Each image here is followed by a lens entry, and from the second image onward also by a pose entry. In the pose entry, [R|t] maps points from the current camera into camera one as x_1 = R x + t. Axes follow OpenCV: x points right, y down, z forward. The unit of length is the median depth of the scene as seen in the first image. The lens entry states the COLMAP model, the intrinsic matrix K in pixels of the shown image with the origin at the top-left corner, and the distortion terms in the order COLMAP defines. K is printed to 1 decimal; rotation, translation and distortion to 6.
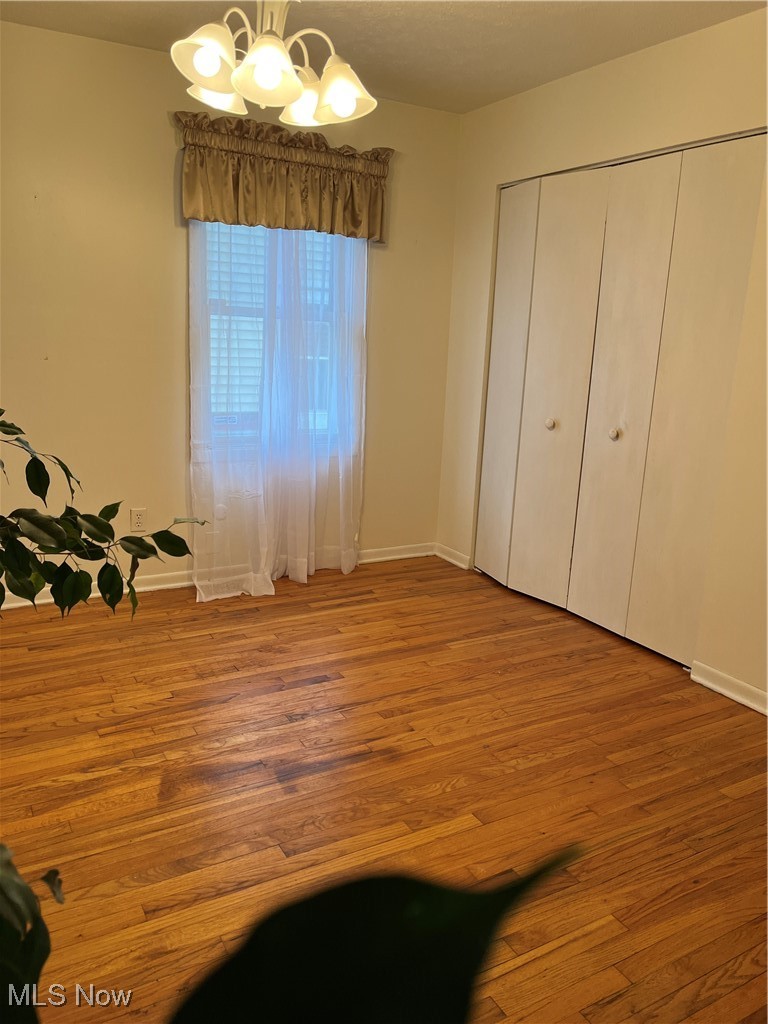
lens RADIAL K [[770.5, 0, 384.9], [0, 770.5, 515.5], [0, 0, 1]] dist [0.069747, -0.080946]
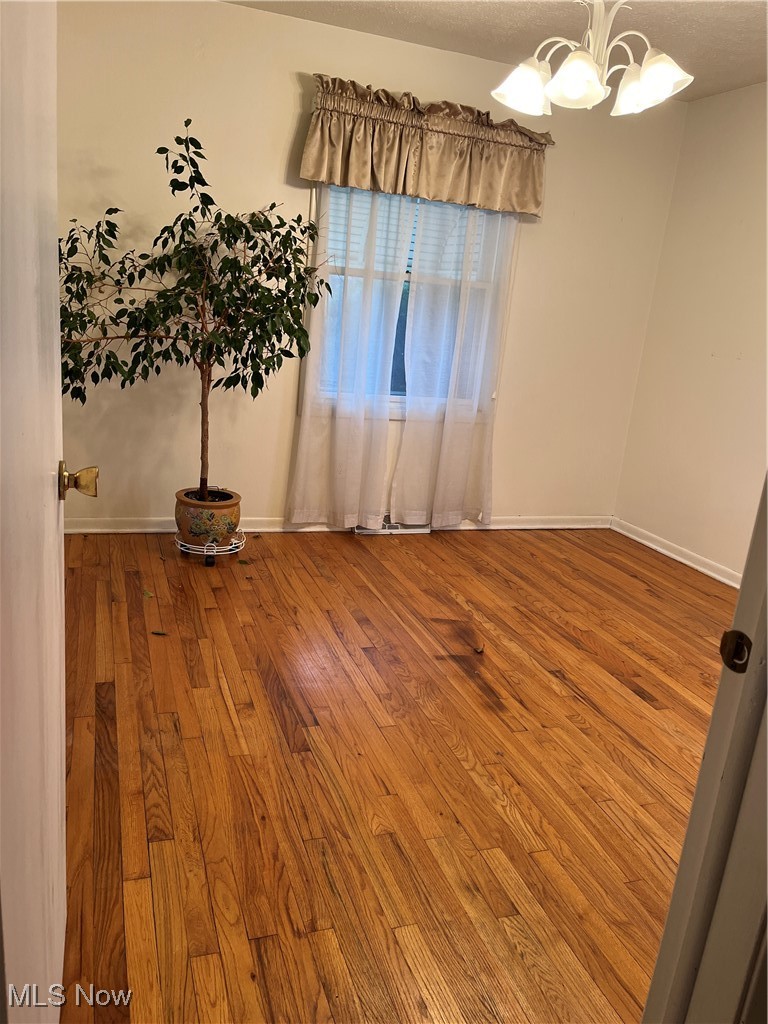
lens RADIAL K [[770.5, 0, 376.9], [0, 770.5, 537.0], [0, 0, 1]] dist [0.069747, -0.080946]
pose [[-0.172477, 0.232667, -0.957140, 0.980345], [-0.330158, 0.901838, 0.278719, -0.130094], [0.928034, 0.364080, -0.078729, 0.871537]]
